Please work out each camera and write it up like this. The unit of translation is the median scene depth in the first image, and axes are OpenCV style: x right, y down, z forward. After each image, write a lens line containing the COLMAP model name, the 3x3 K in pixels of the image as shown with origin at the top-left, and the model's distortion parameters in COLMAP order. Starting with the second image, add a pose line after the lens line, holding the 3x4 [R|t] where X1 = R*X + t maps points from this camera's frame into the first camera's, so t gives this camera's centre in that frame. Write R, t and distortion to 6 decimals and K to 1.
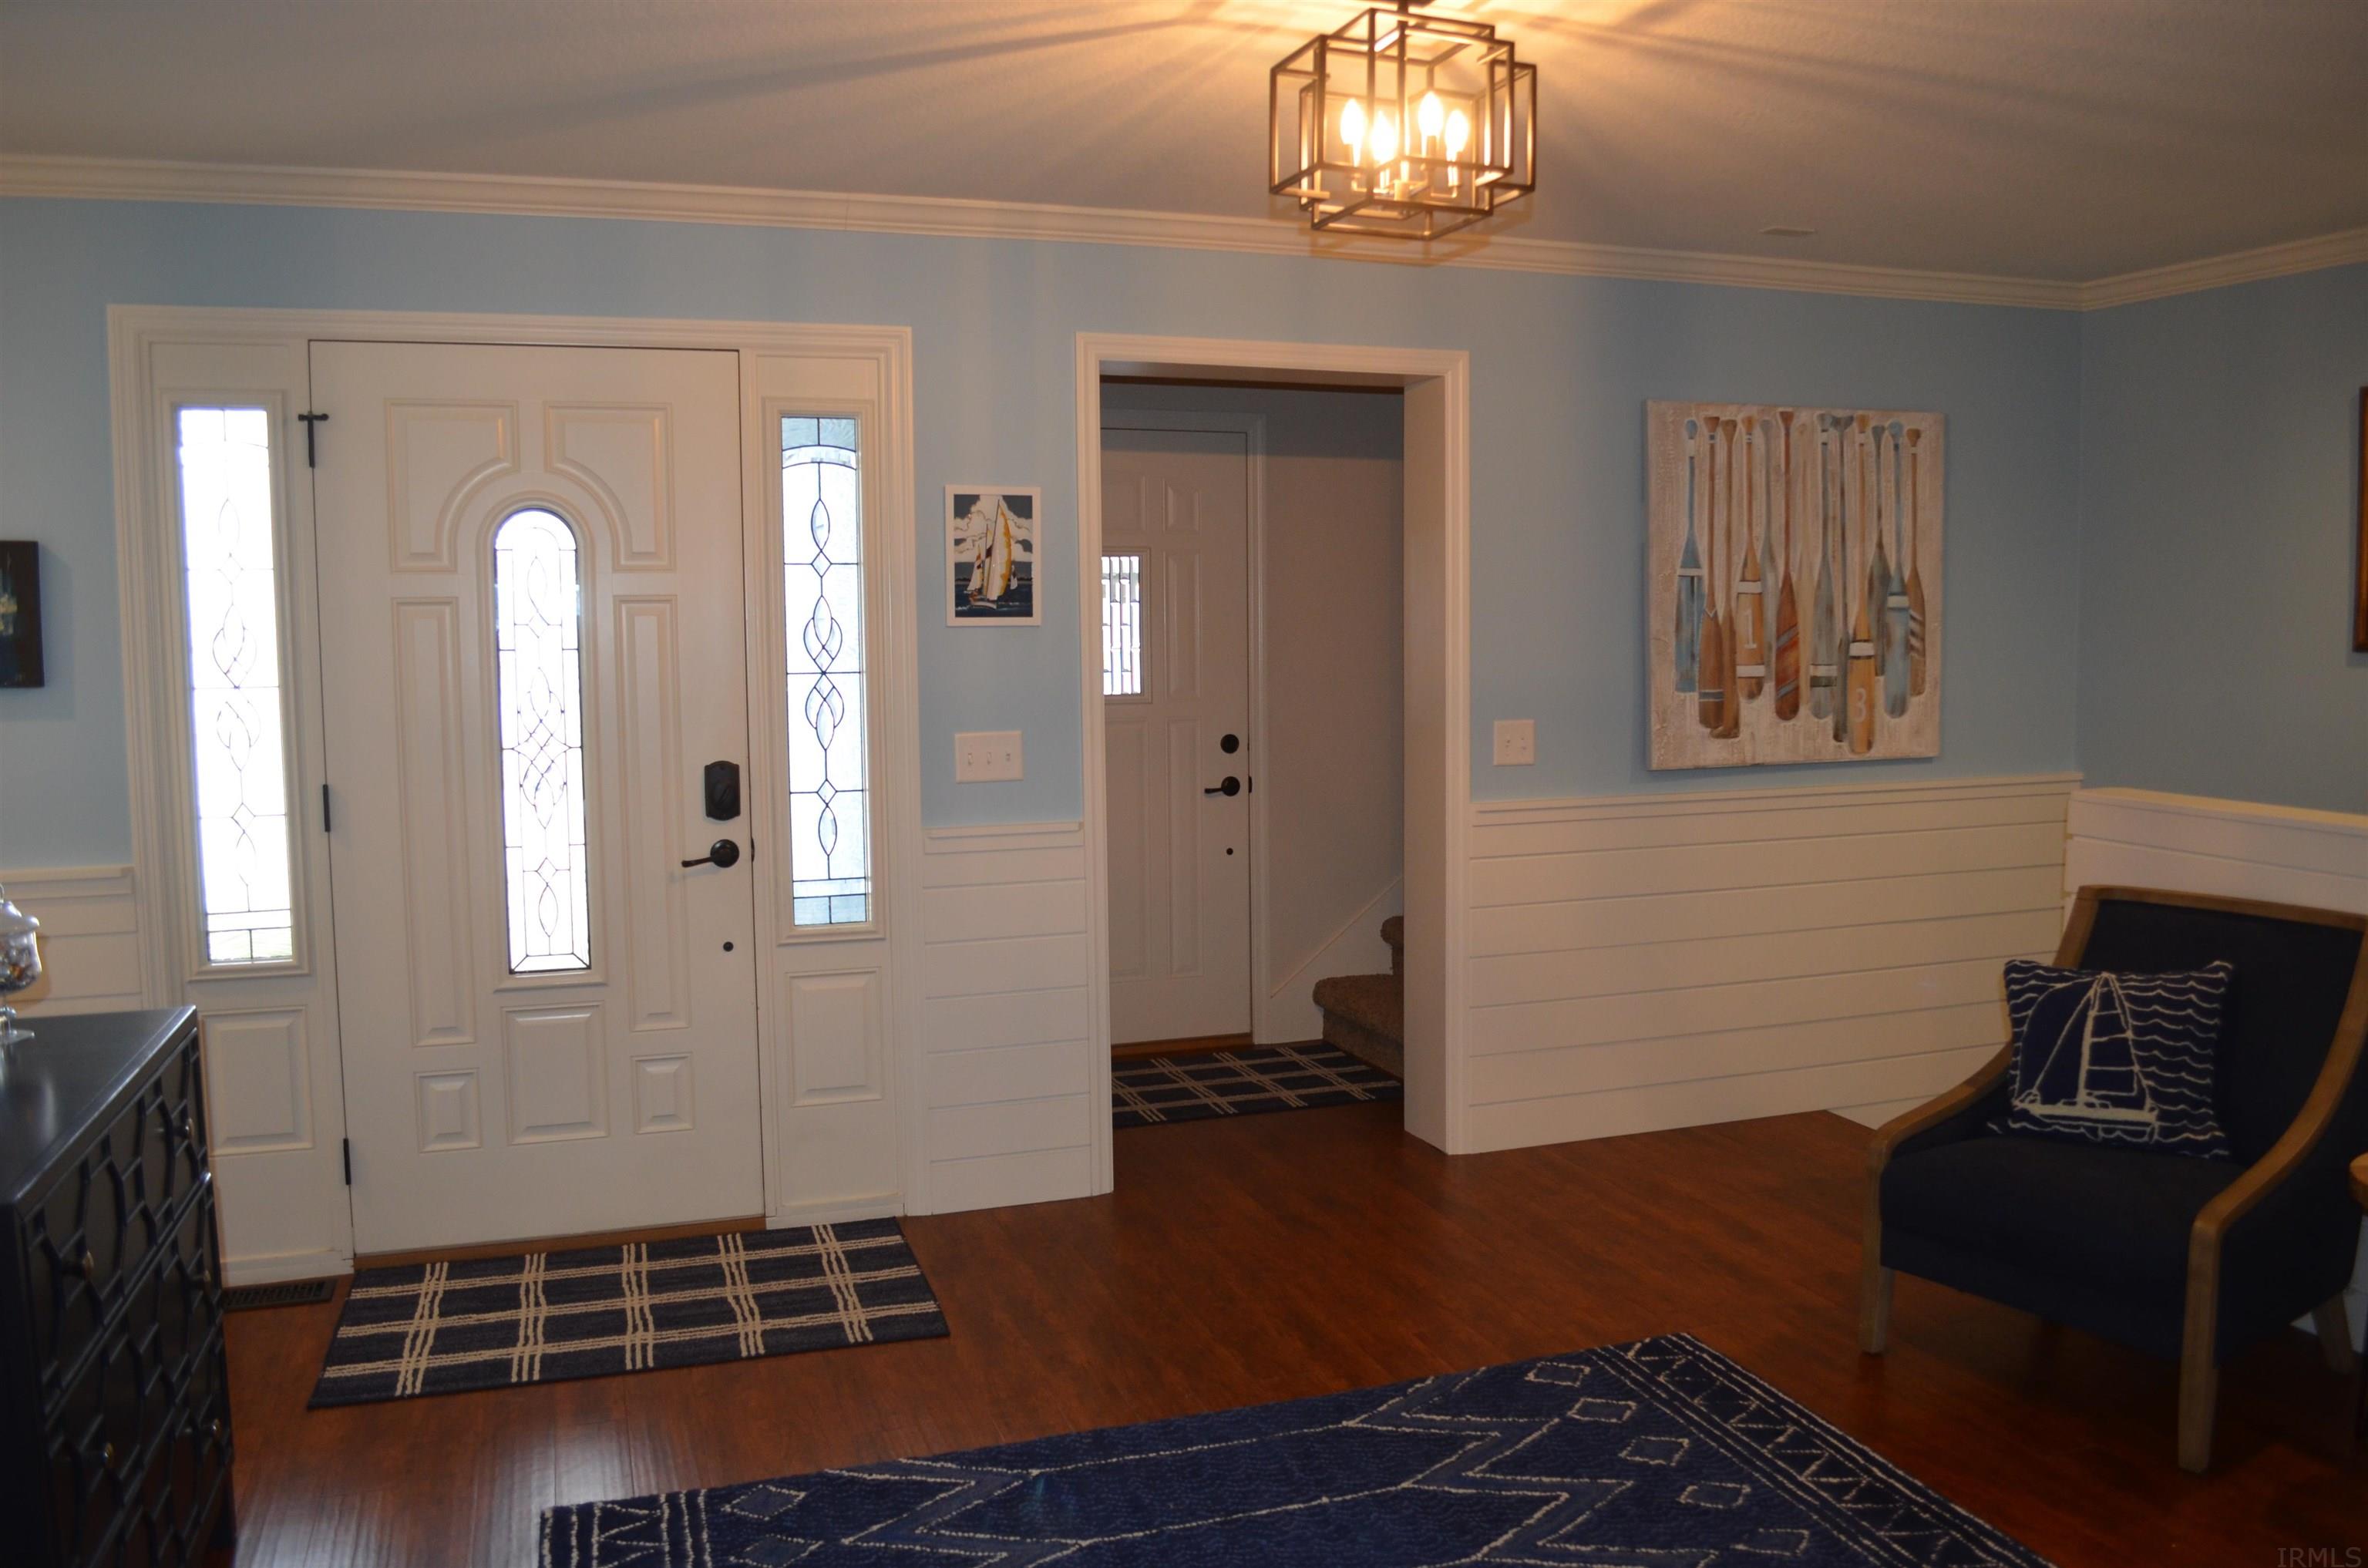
lens RADIAL K [[1862.3, 0, 1217.7], [0, 1862.3, 781.1], [0, 0, 1]] dist [-0.079032, 0.008782]
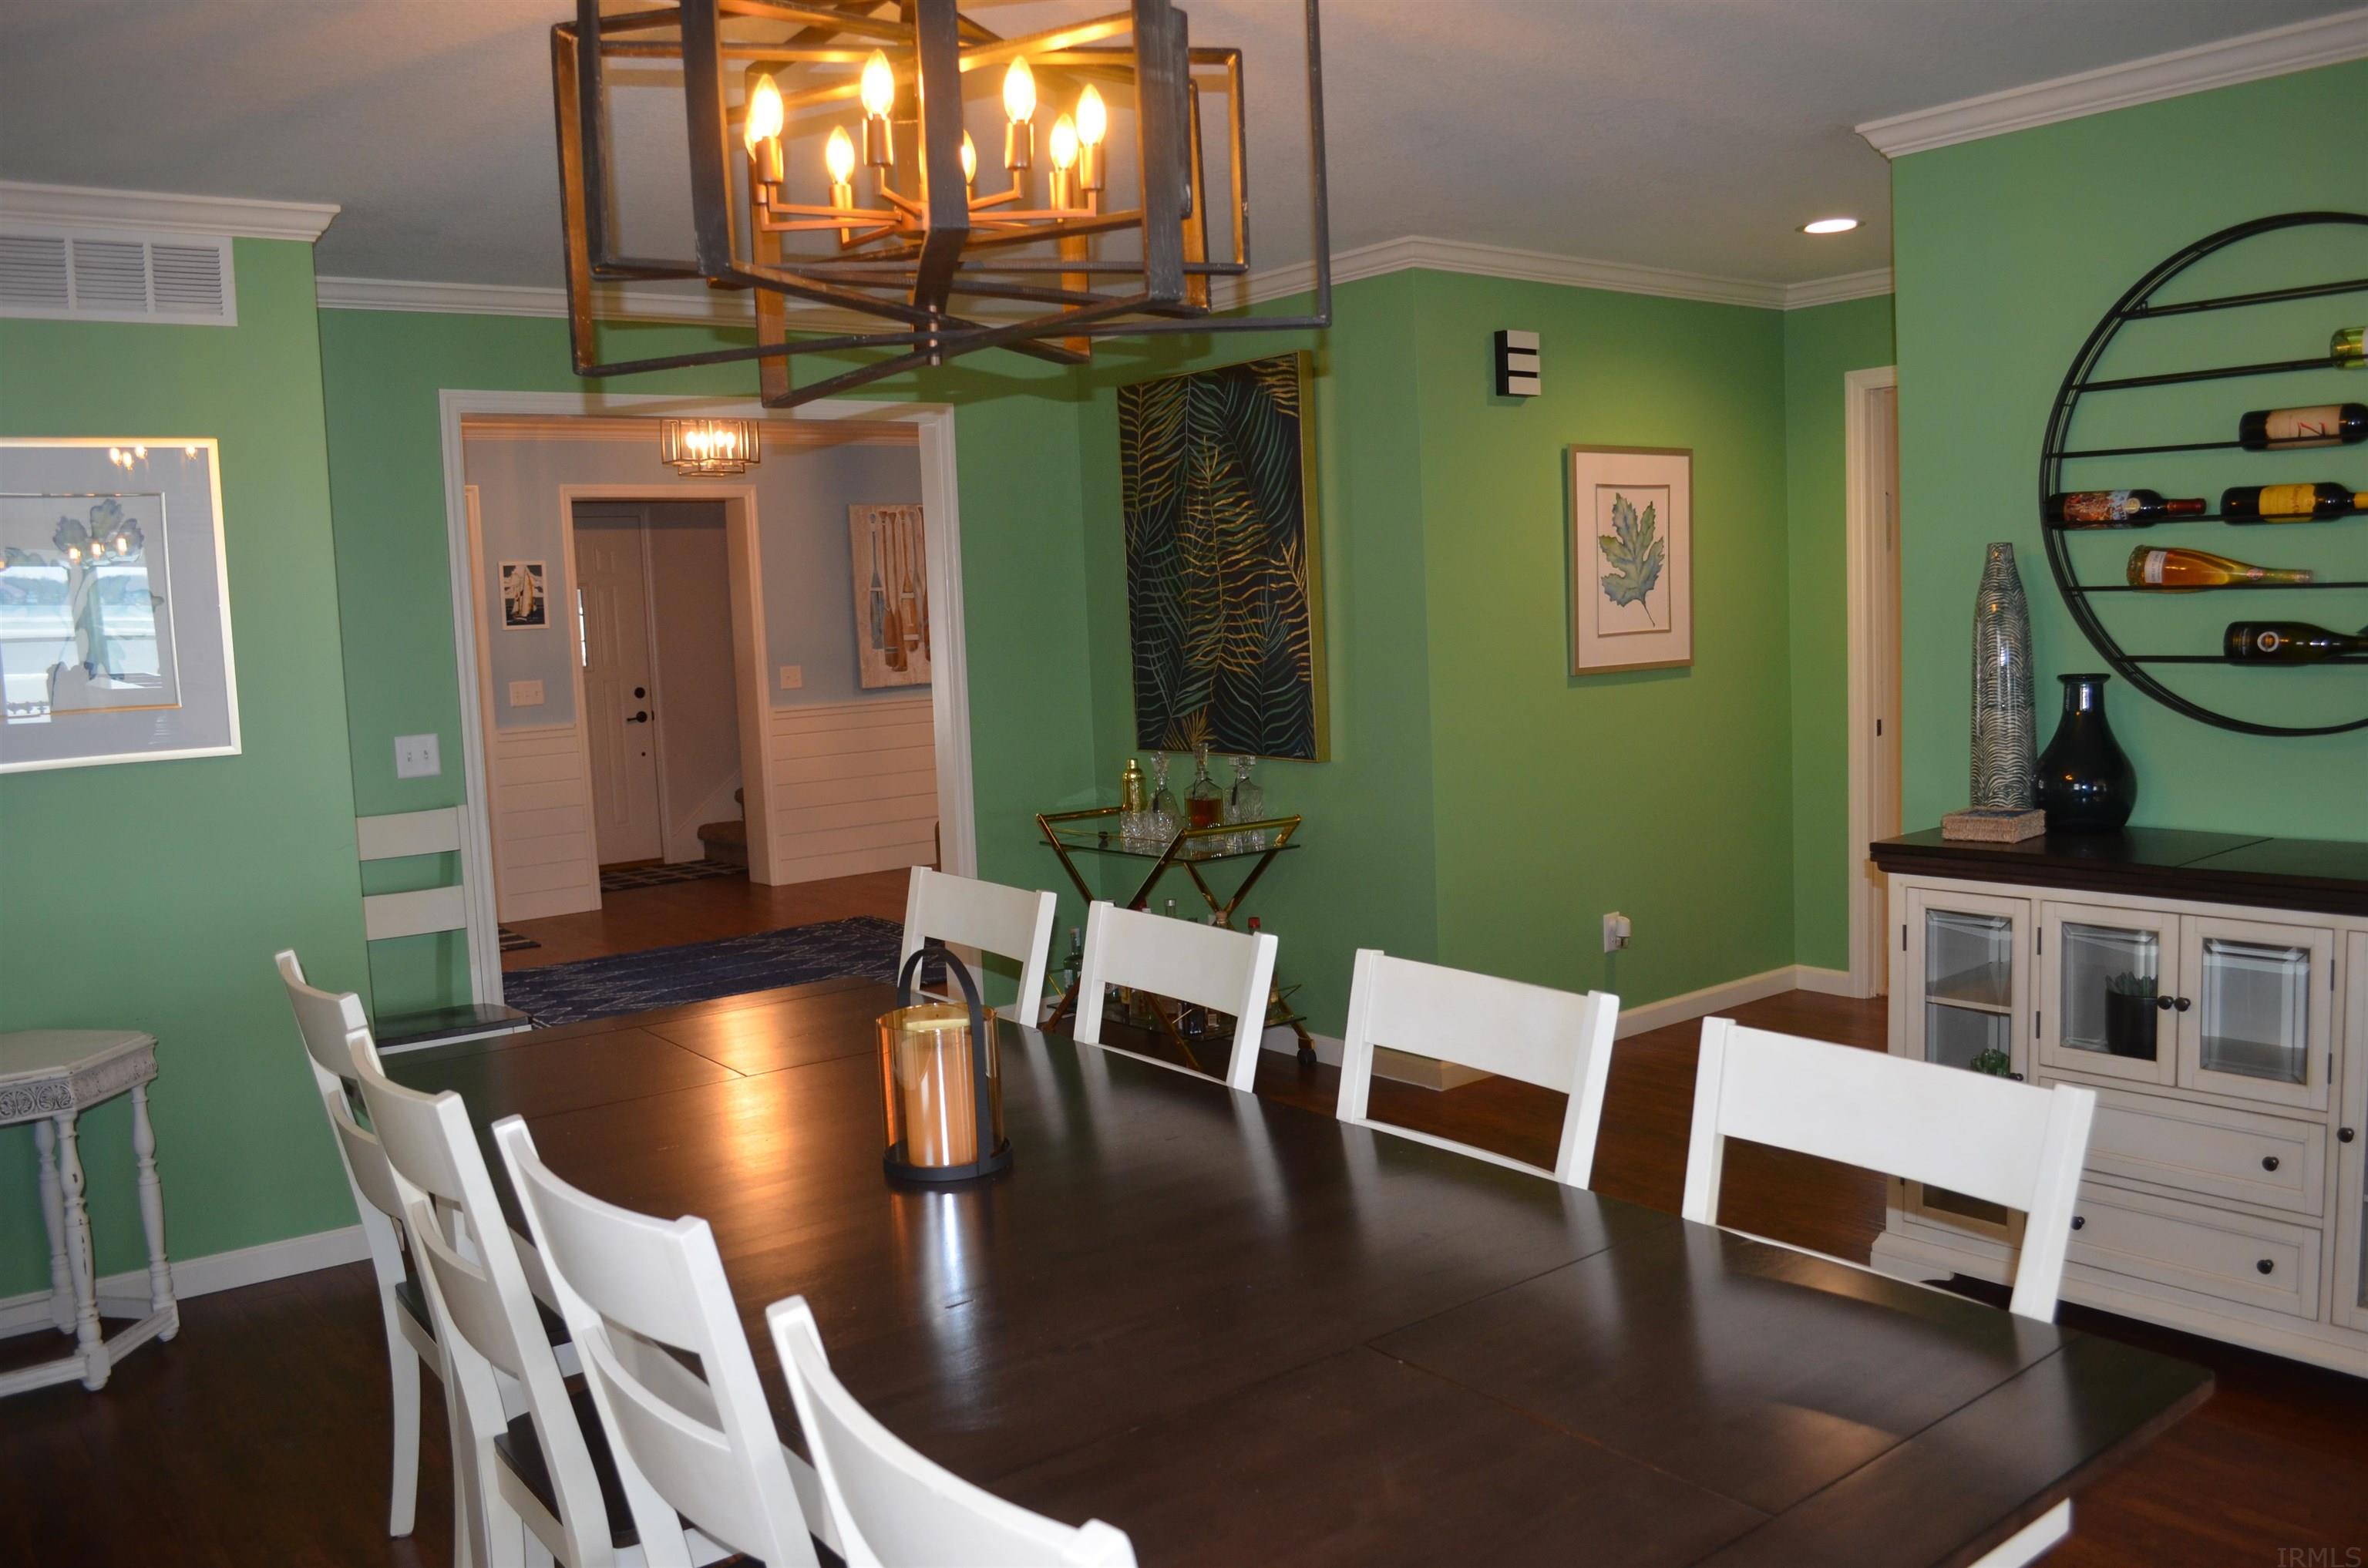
lens RADIAL K [[1862.3, 0, 1217.7], [0, 1862.3, 781.1], [0, 0, 1]] dist [-0.079032, 0.008782]
pose [[0.943943, -0.062351, 0.324167, -0.060507], [0.061757, 0.998017, 0.012130, 0.093217], [-0.324281, 0.008569, 0.945922, -1.022607]]
